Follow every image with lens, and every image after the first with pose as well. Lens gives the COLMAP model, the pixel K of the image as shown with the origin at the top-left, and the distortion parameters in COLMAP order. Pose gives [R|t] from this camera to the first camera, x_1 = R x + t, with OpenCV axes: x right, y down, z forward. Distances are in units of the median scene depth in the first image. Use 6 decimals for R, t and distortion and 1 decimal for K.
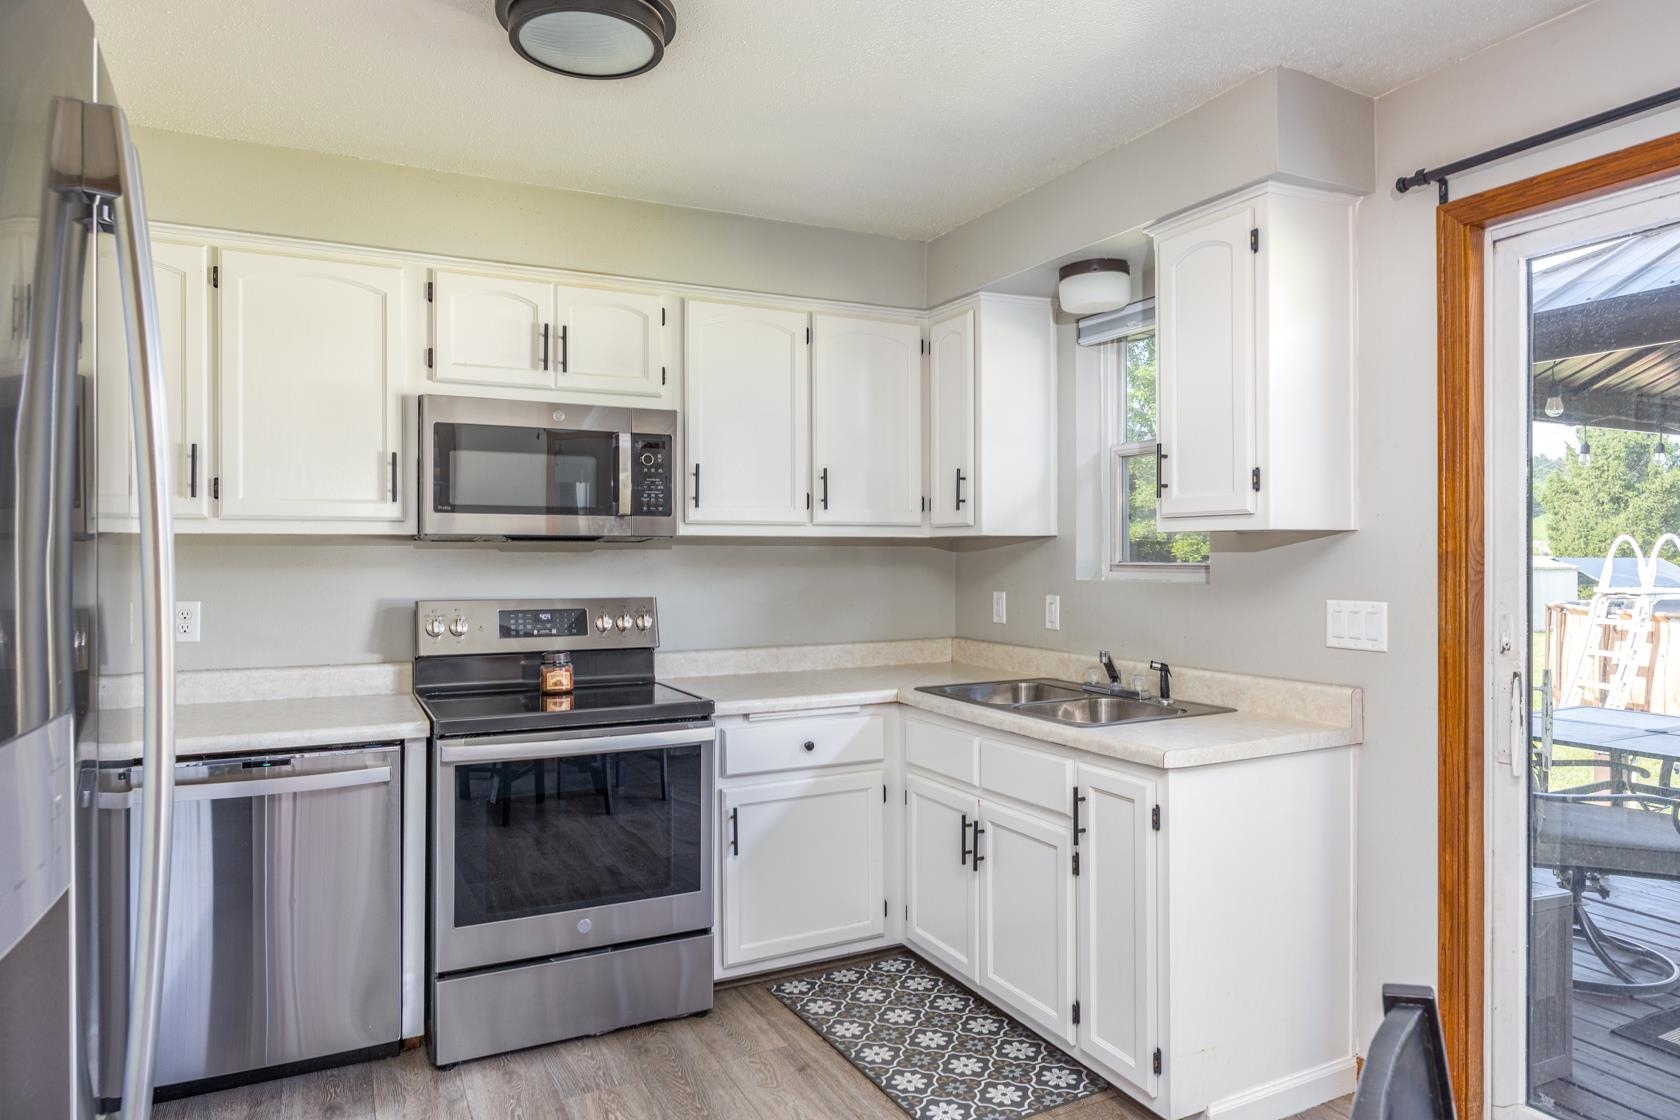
lens RADIAL K [[1046.8, 0, 804.4], [0, 1046.8, 549.5], [0, 0, 1]] dist [-0.005997, -0.001672]
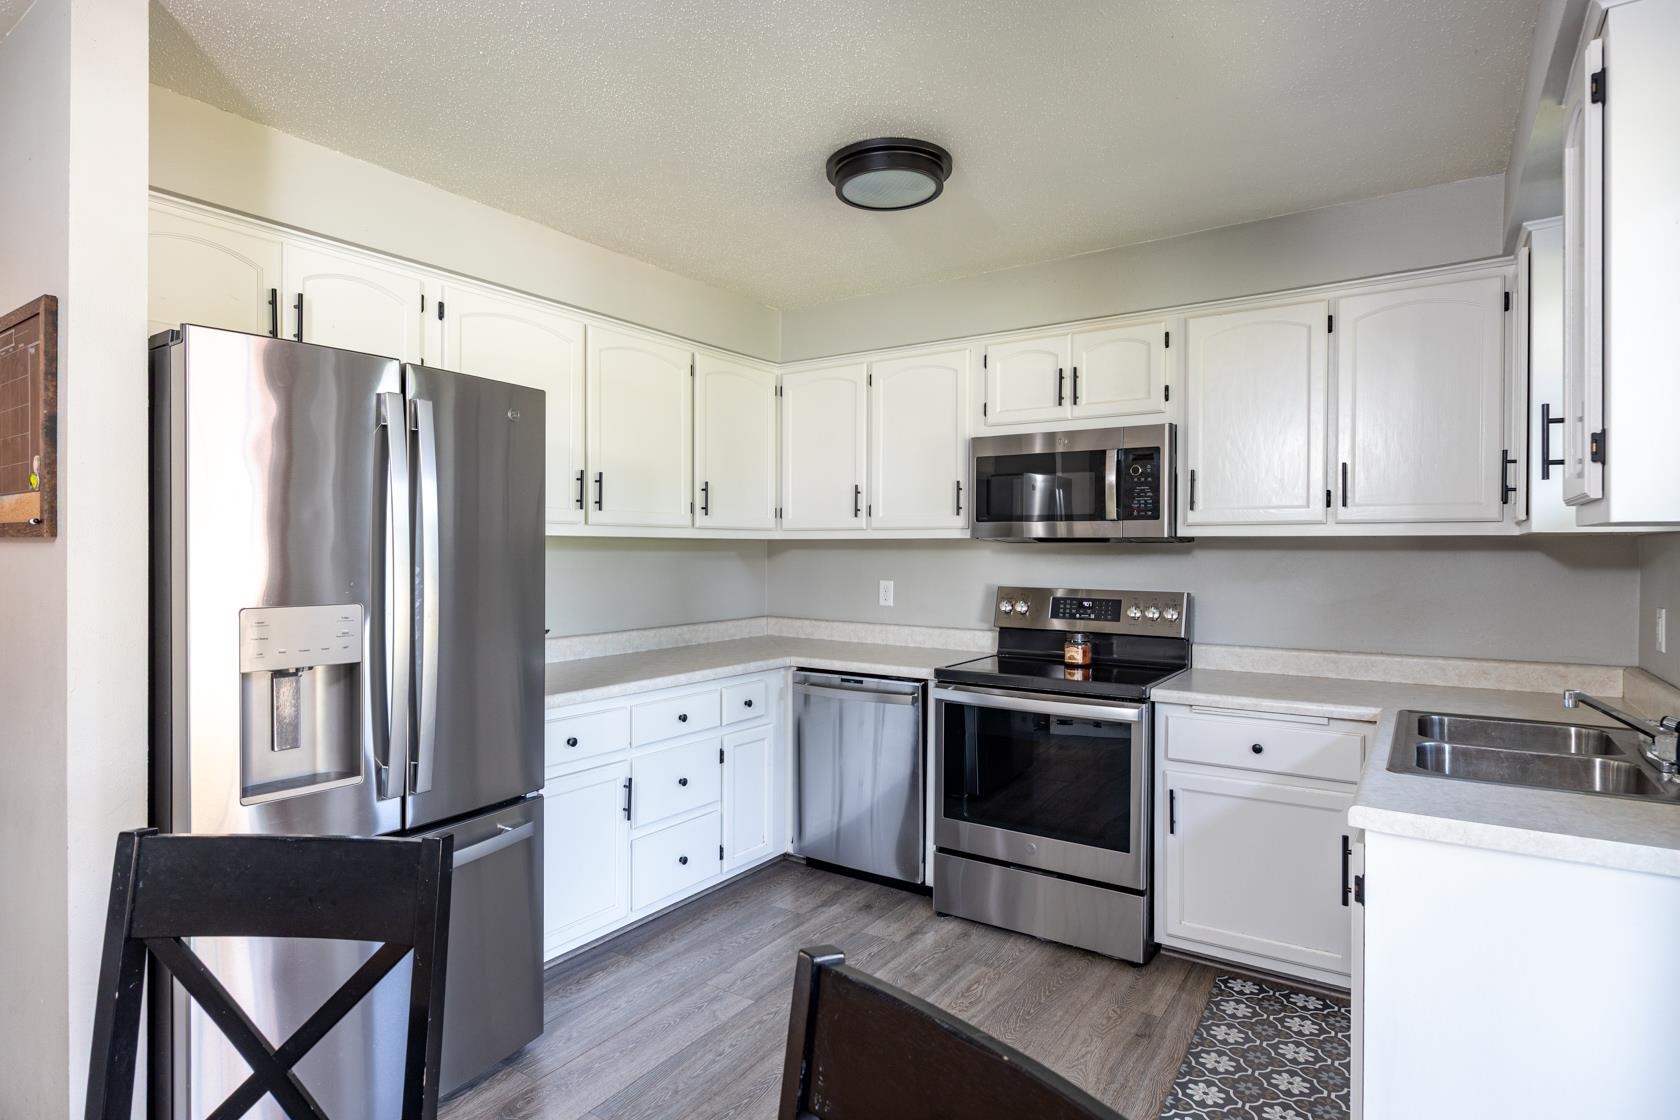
lens RADIAL K [[870.2, 0, 826.1], [0, 870.2, 556.5], [0, 0, 1]] dist [-0.008681, -0.001291]
pose [[0.493574, 0.007470, -0.869672, 0.514520], [-0.006748, 0.999966, 0.004760, 0.005804], [0.869678, 0.003519, 0.493607, 0.242300]]
